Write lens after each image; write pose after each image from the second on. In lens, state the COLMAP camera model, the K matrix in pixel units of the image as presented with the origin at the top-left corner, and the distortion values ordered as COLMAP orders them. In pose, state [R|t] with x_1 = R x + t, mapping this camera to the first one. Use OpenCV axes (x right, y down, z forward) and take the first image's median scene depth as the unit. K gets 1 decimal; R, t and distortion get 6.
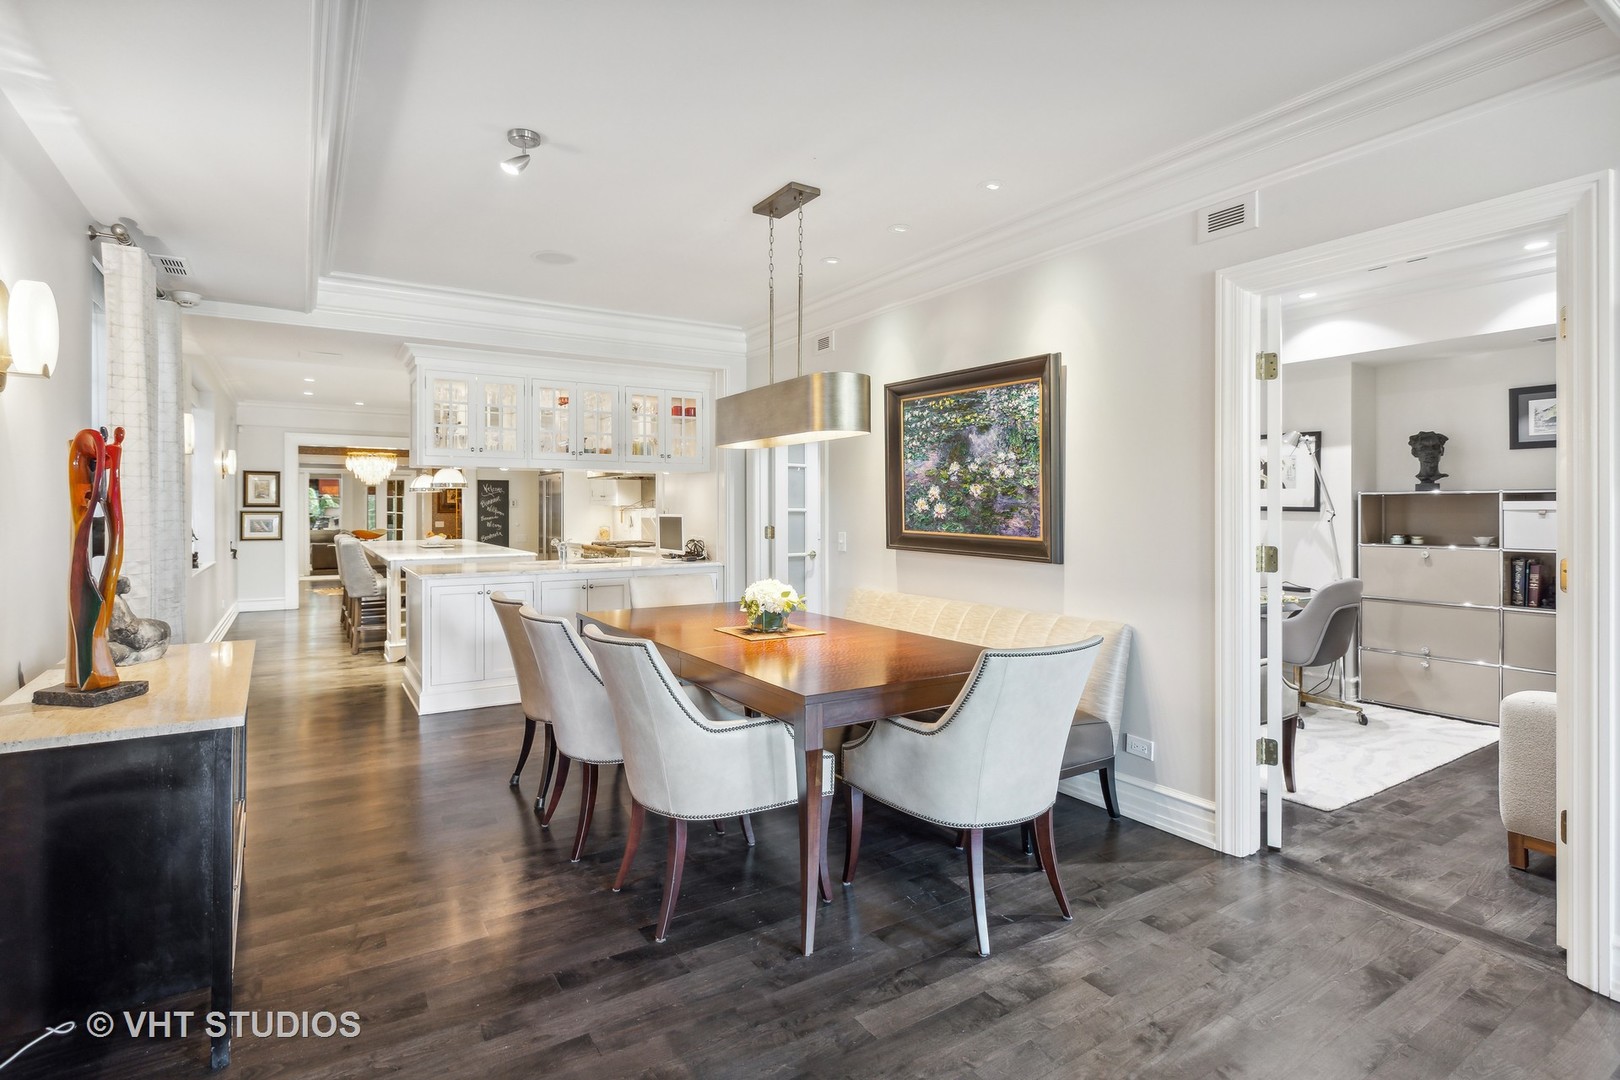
lens RADIAL K [[795.1, 0, 806.8], [0, 795.1, 512.7], [0, 0, 1]] dist [0.001665, 0.000475]
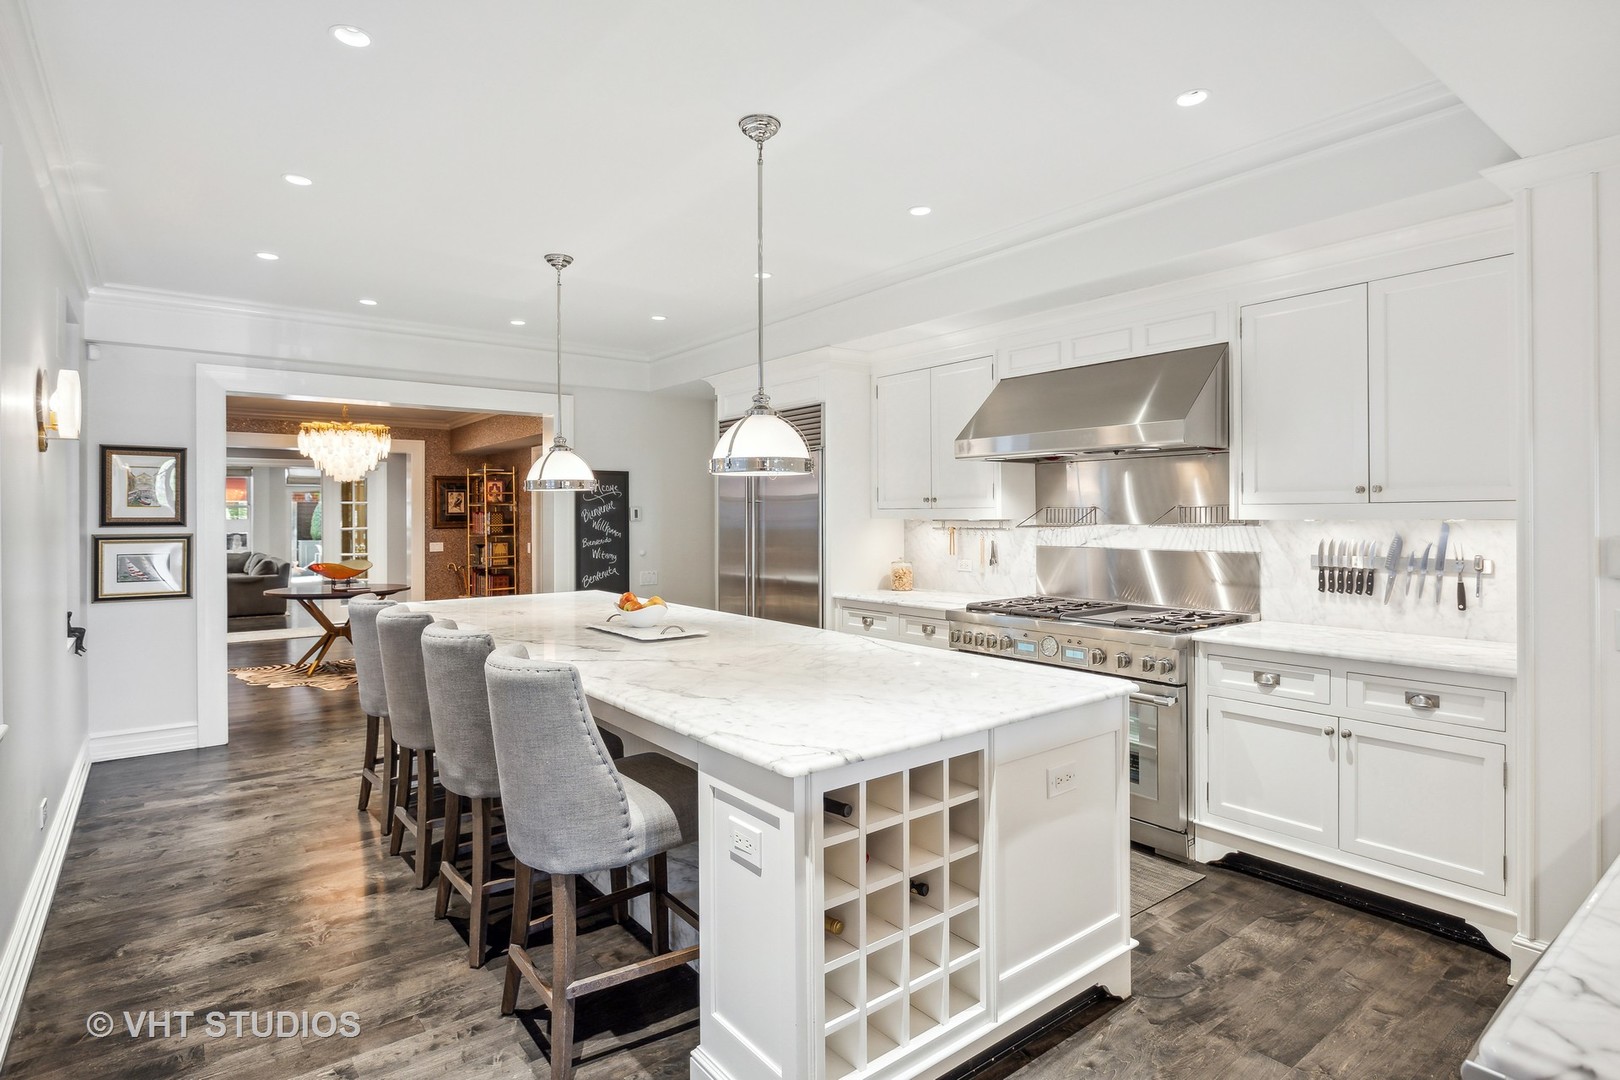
lens RADIAL K [[832.3, 0, 811.9], [0, 832.3, 516.4], [0, 0, 1]] dist [-0.001526, -0.000454]
pose [[0.995063, -0.004678, 0.099139, -0.344844], [0.004931, 0.999985, -0.002306, -0.009290], [-0.099127, 0.002784, 0.995071, 0.479615]]
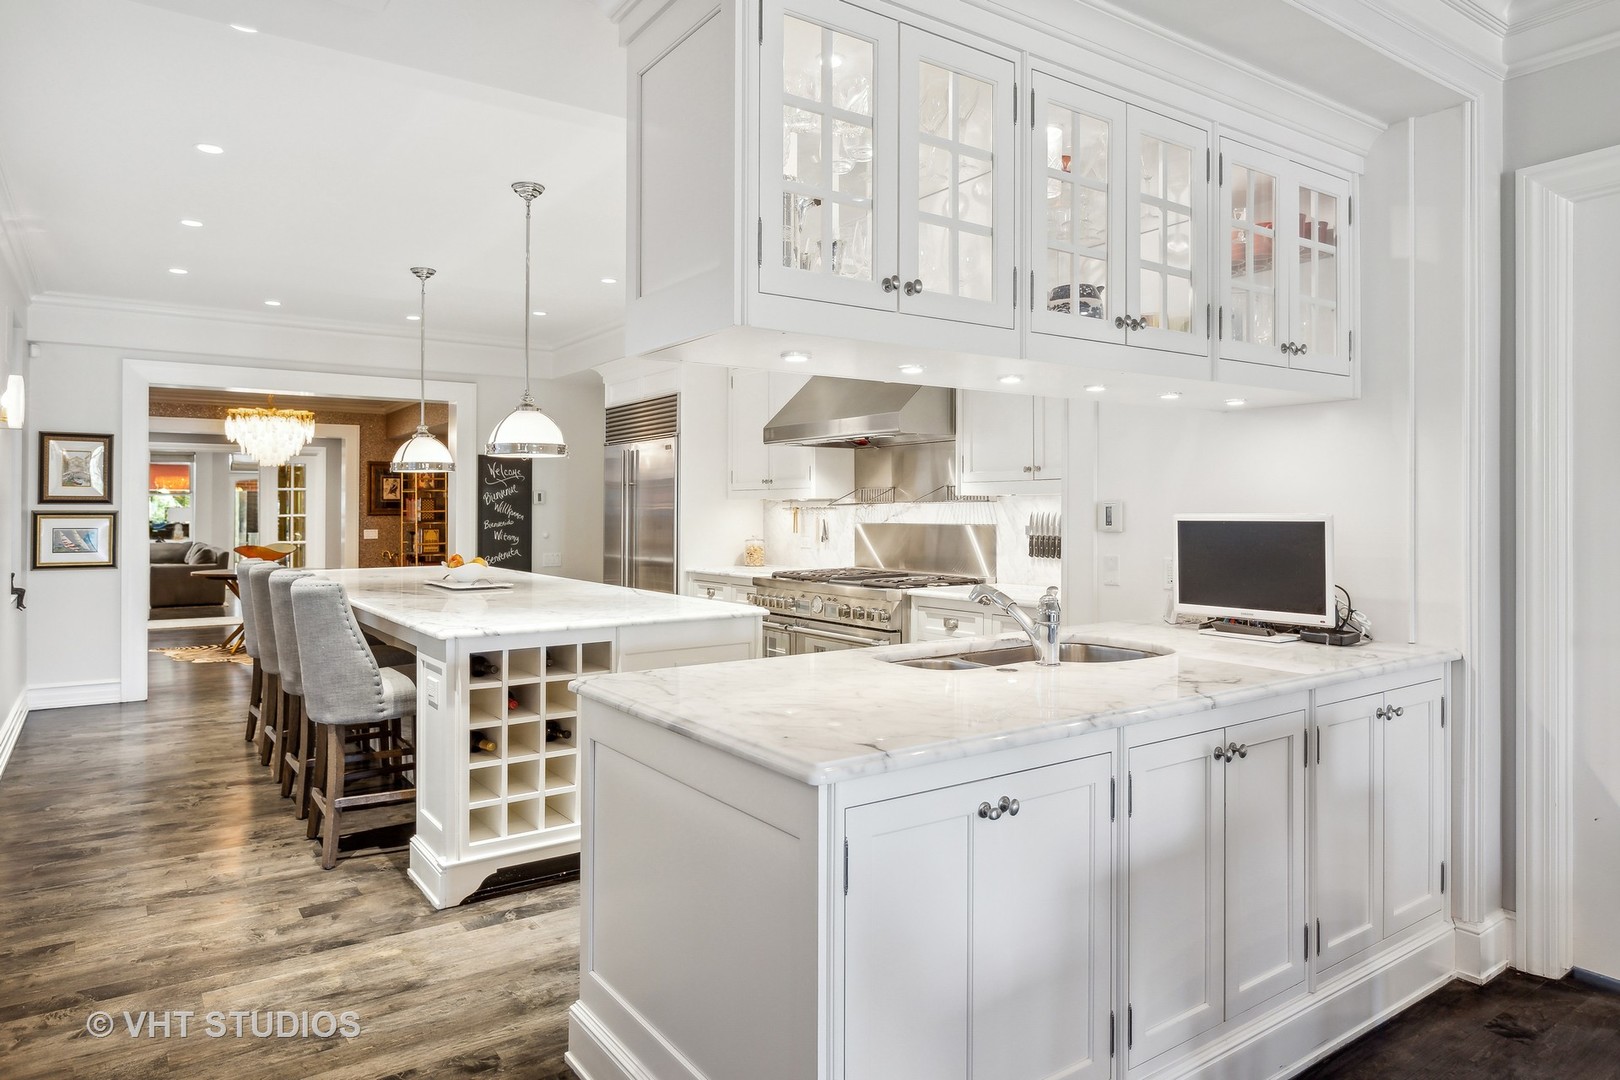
lens RADIAL K [[1004.7, 0, 814.5], [0, 1004.7, 502.7], [0, 0, 1]] dist [0.001055, 0.000692]
pose [[0.998902, -0.000564, 0.046846, -0.236182], [0.001170, 0.999916, -0.012919, 0.001295], [-0.046835, 0.012960, 0.998819, 0.325633]]
